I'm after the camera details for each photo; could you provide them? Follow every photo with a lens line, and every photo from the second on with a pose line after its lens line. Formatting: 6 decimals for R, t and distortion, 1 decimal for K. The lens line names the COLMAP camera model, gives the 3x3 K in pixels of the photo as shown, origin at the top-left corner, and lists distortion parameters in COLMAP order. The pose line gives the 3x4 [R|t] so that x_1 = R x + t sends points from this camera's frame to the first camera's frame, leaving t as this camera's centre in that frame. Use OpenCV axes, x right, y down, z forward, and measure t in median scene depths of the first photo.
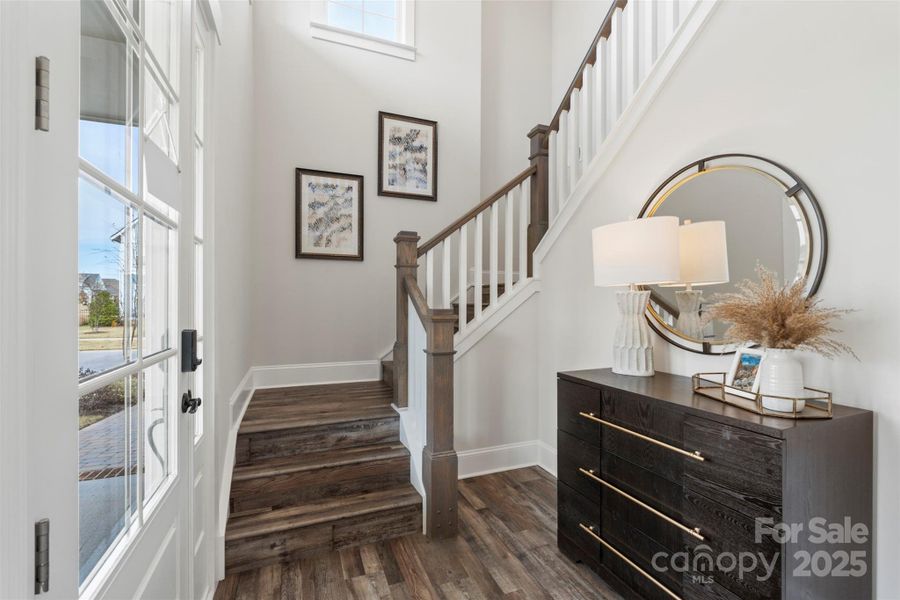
lens RADIAL K [[398.2, 0, 450.0], [0, 398.2, 300.7], [0, 0, 1]] dist [0.002955, 0.000471]
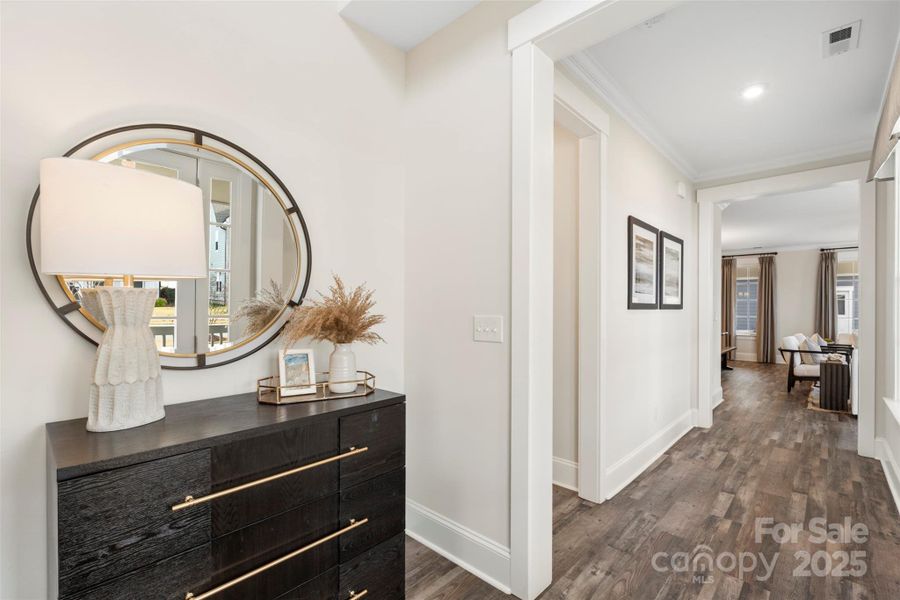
lens RADIAL K [[398.2, 0, 450.0], [0, 398.2, 300.7], [0, 0, 1]] dist [0.002955, 0.000471]
pose [[-0.427400, 0.011272, 0.903993, -0.390380], [-0.010723, 0.999789, -0.017536, 0.004480], [-0.903999, -0.017188, -0.427188, 1.058144]]
